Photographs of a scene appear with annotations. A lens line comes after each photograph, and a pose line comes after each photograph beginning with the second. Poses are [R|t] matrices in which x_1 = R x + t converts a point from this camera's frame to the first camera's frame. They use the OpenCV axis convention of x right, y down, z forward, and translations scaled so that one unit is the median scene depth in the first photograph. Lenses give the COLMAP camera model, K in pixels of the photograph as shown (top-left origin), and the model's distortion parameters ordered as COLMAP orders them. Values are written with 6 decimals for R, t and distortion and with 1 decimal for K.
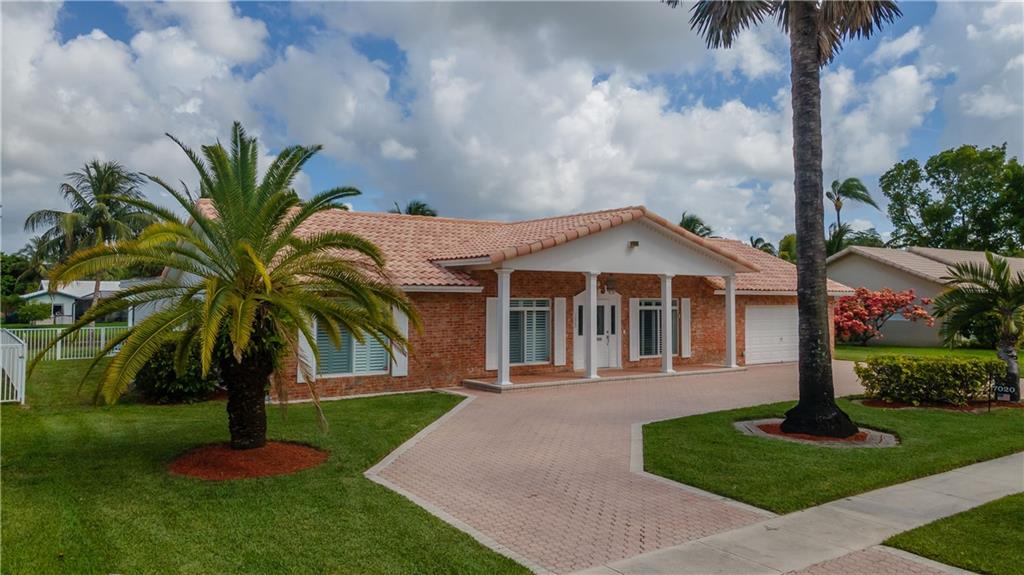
lens RADIAL K [[723.1, 0, 493.7], [0, 723.1, 268.1], [0, 0, 1]] dist [0.048929, -0.000229]
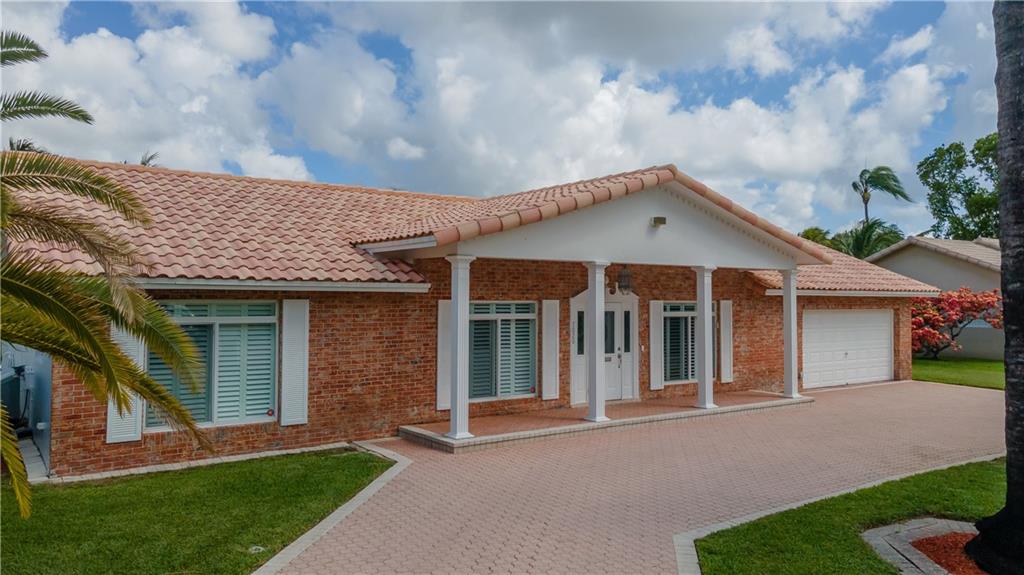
lens RADIAL K [[723.1, 0, 504.1], [0, 723.1, 288.1], [0, 0, 1]] dist [0.048929, -0.000229]
pose [[0.999993, 0.000513, 0.003609, 0.039829], [-0.000610, 0.999643, 0.026710, 0.009726], [-0.003594, -0.026712, 0.999637, 0.278718]]
